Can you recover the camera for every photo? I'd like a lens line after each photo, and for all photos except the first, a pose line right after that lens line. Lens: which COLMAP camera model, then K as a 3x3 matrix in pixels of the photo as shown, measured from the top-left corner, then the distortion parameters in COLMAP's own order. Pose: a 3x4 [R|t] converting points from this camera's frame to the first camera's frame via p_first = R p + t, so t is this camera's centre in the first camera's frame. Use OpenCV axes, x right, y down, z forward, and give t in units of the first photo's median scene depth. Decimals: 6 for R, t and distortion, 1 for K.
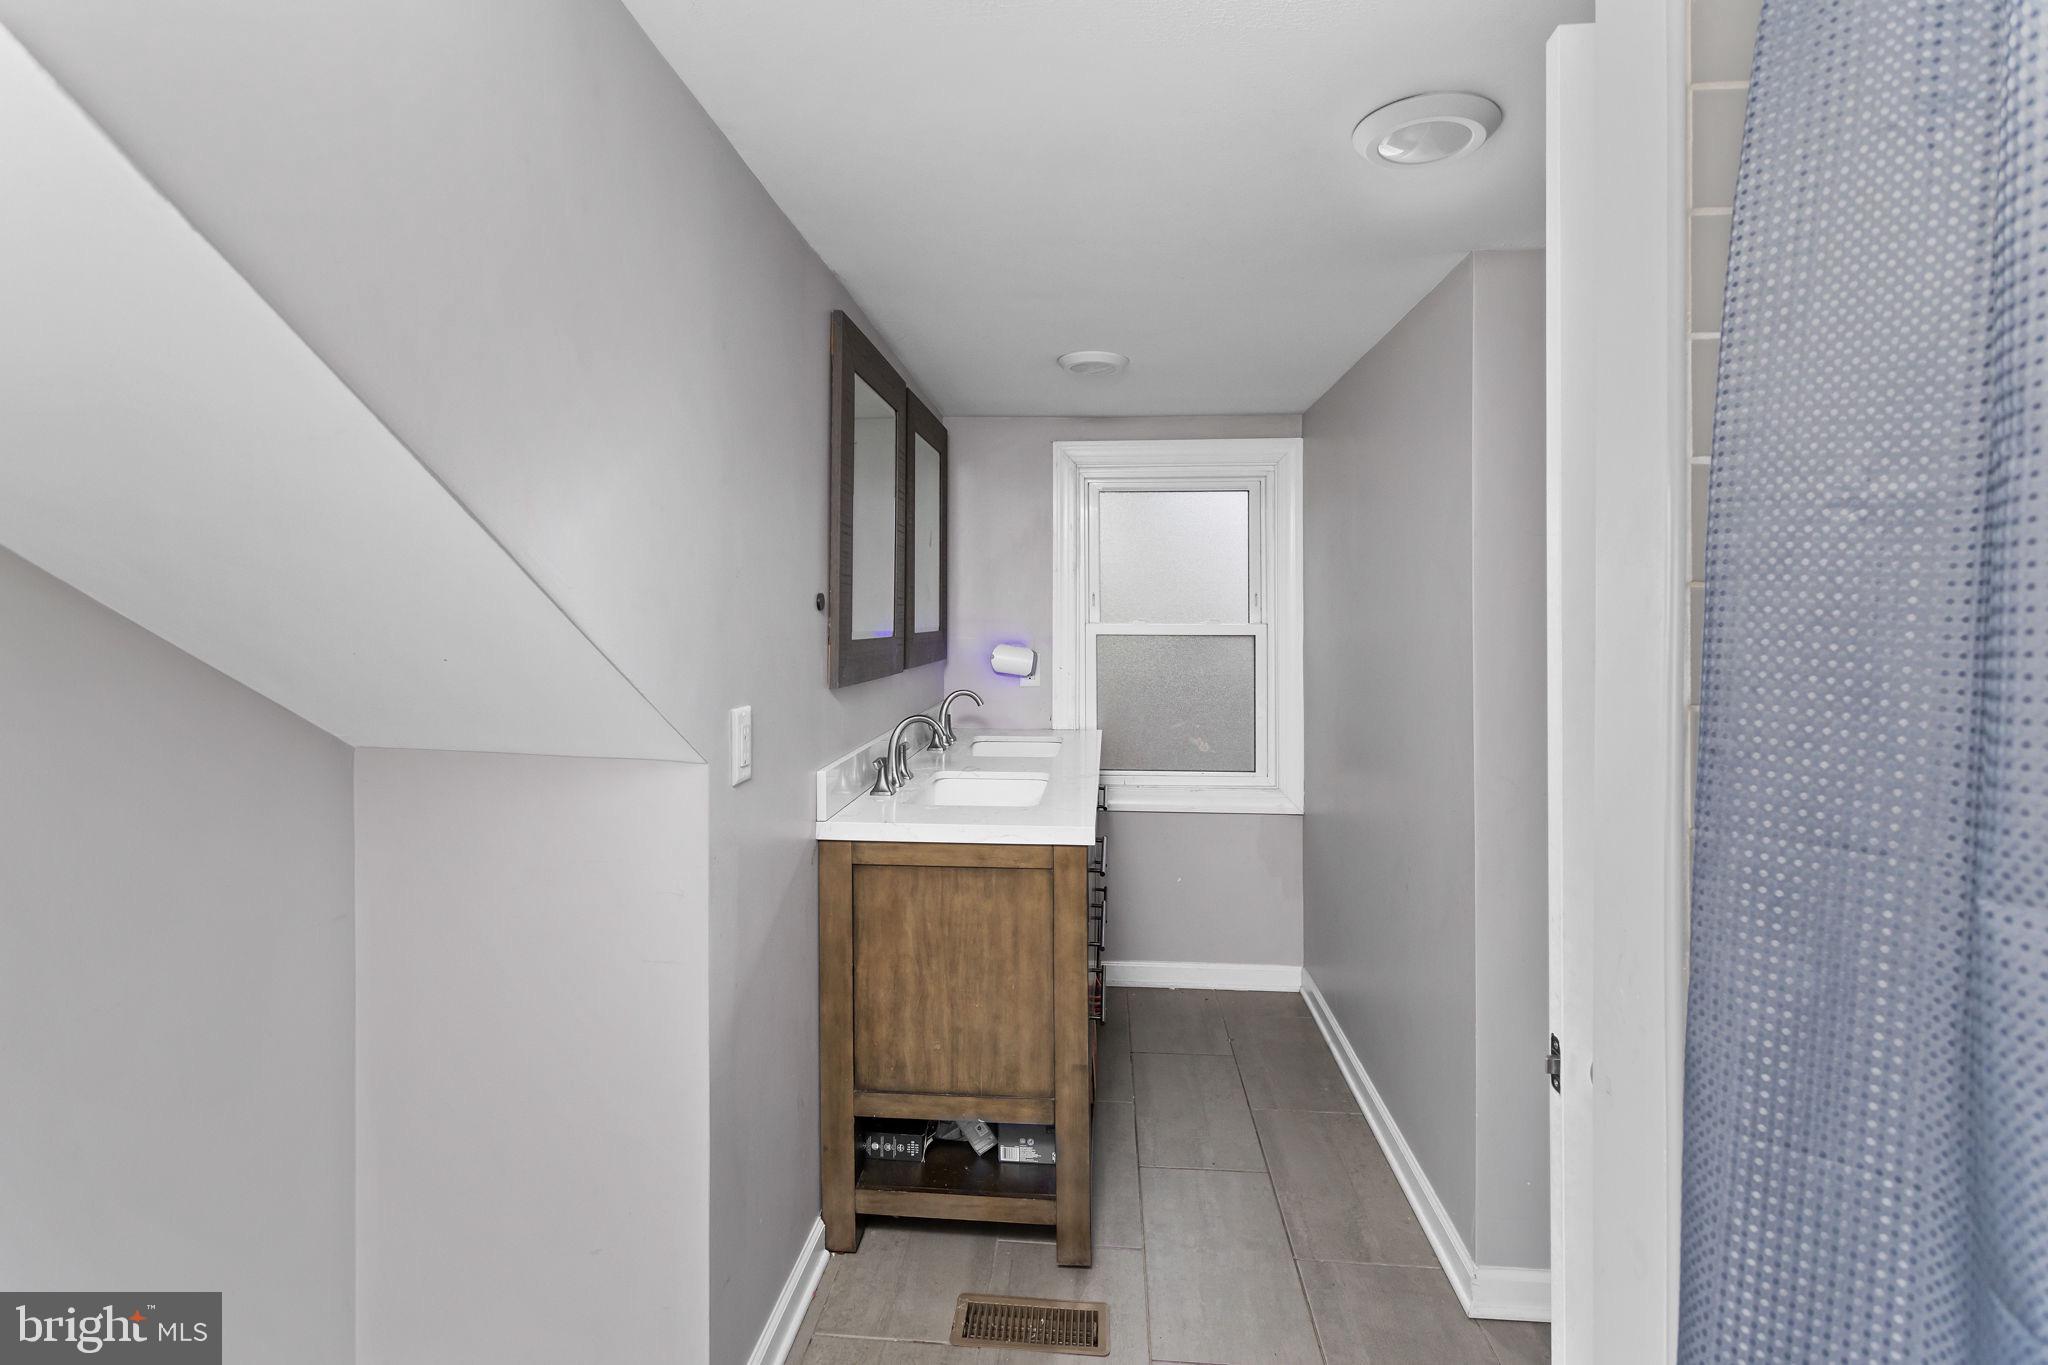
lens RADIAL K [[990.4, 0, 1027.9], [0, 990.4, 605.0], [0, 0, 1]] dist [0.000101, 0.000463]
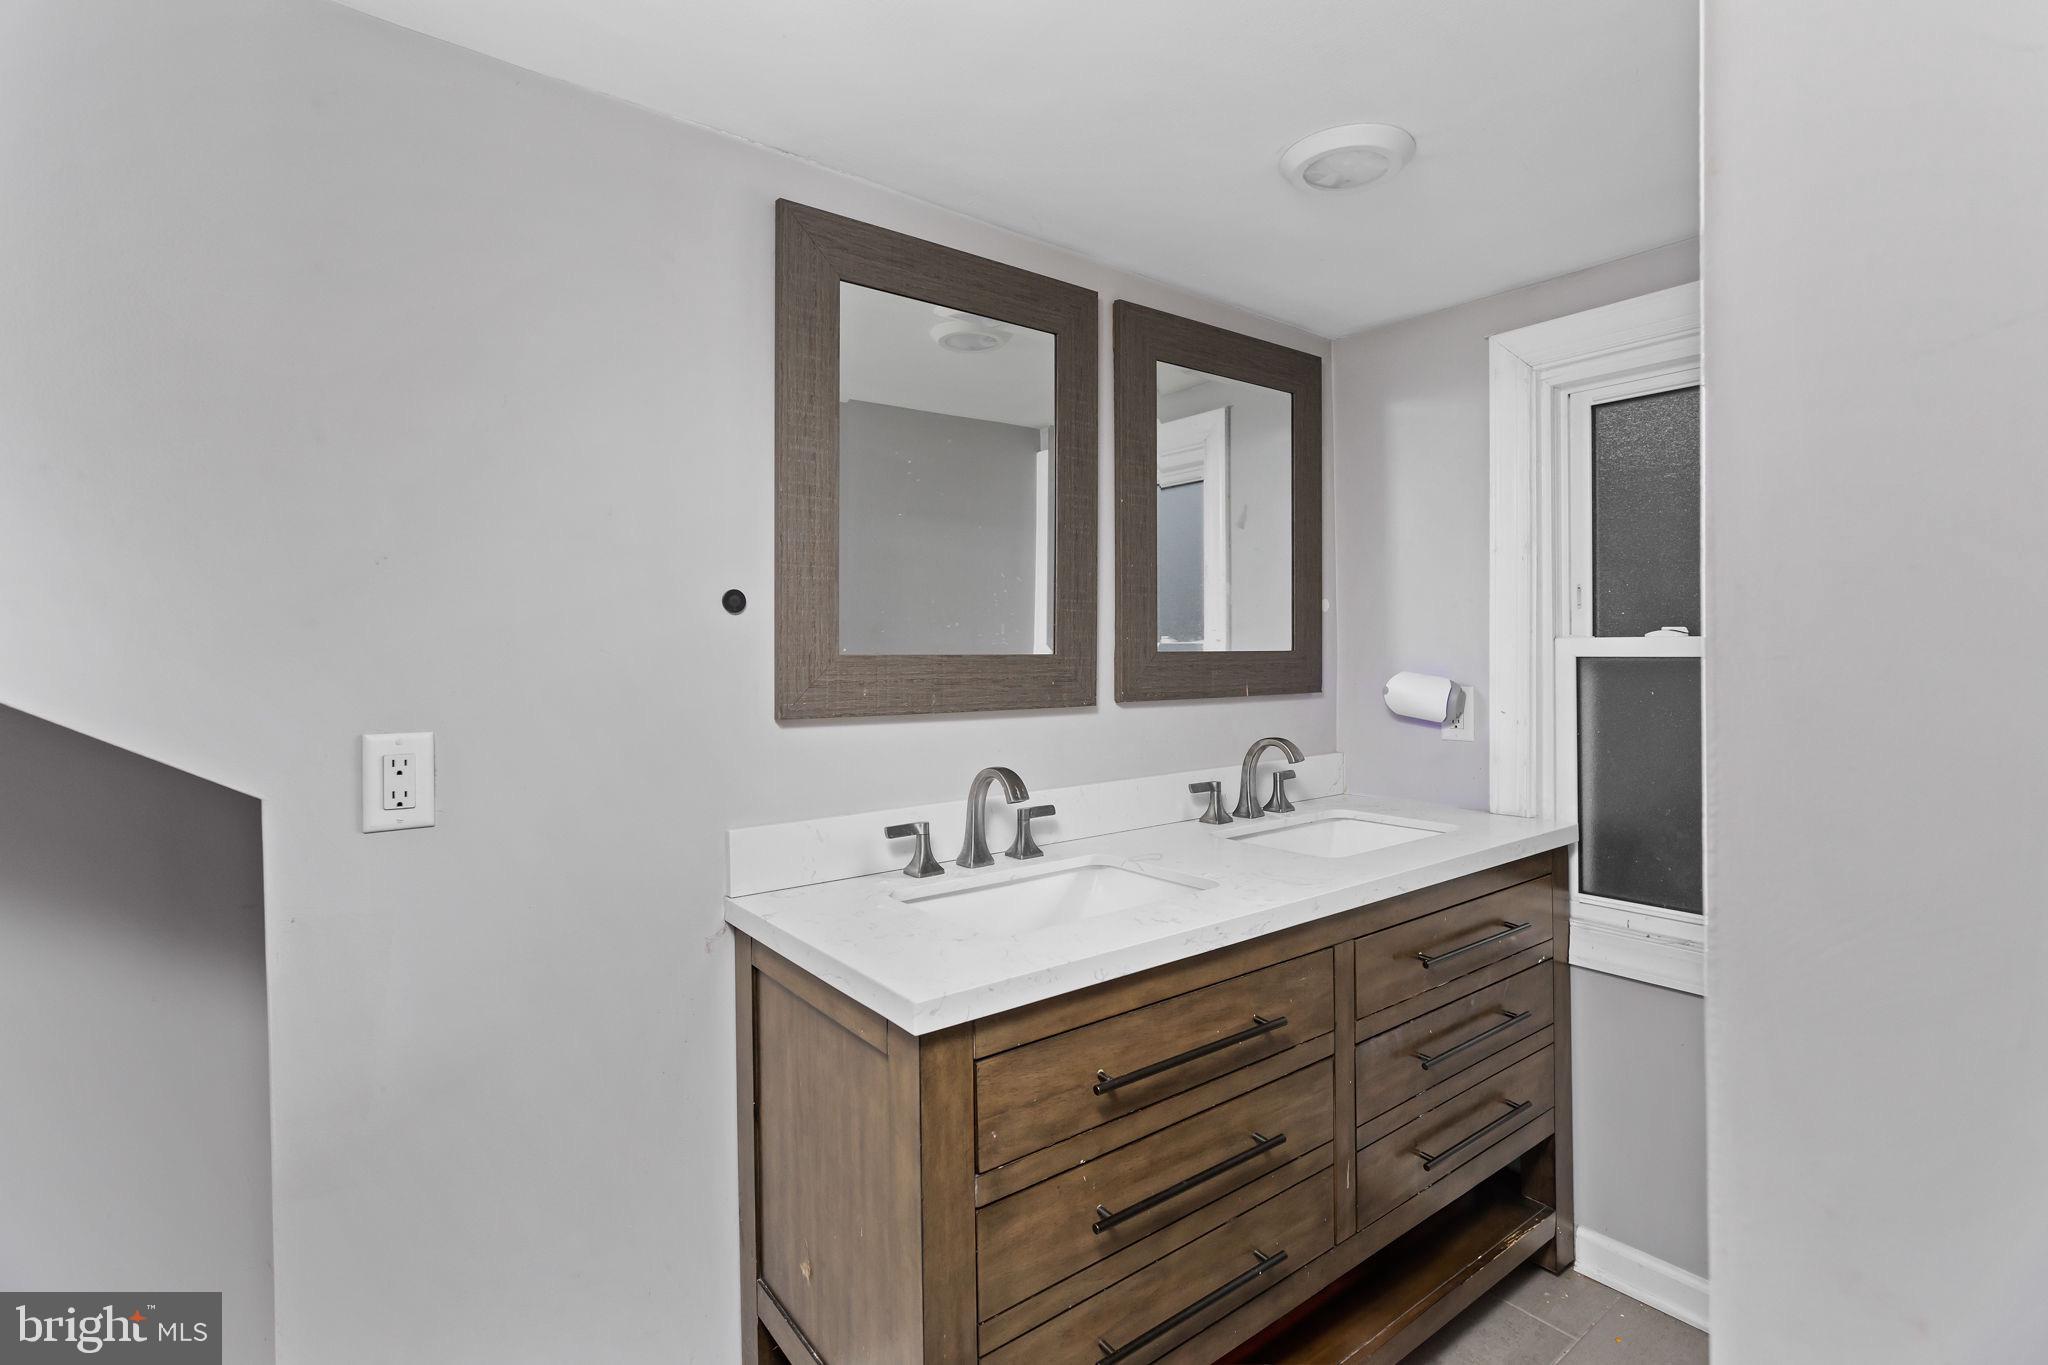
lens RADIAL K [[977.7, 0, 1017.6], [0, 977.7, 651.6], [0, 0, 1]] dist [-0.001189, -0.000117]
pose [[0.660833, -0.000339, -0.750533, 0.373002], [0.009450, 0.999924, 0.007869, 0.025720], [0.750474, -0.012293, 0.660786, 0.528207]]
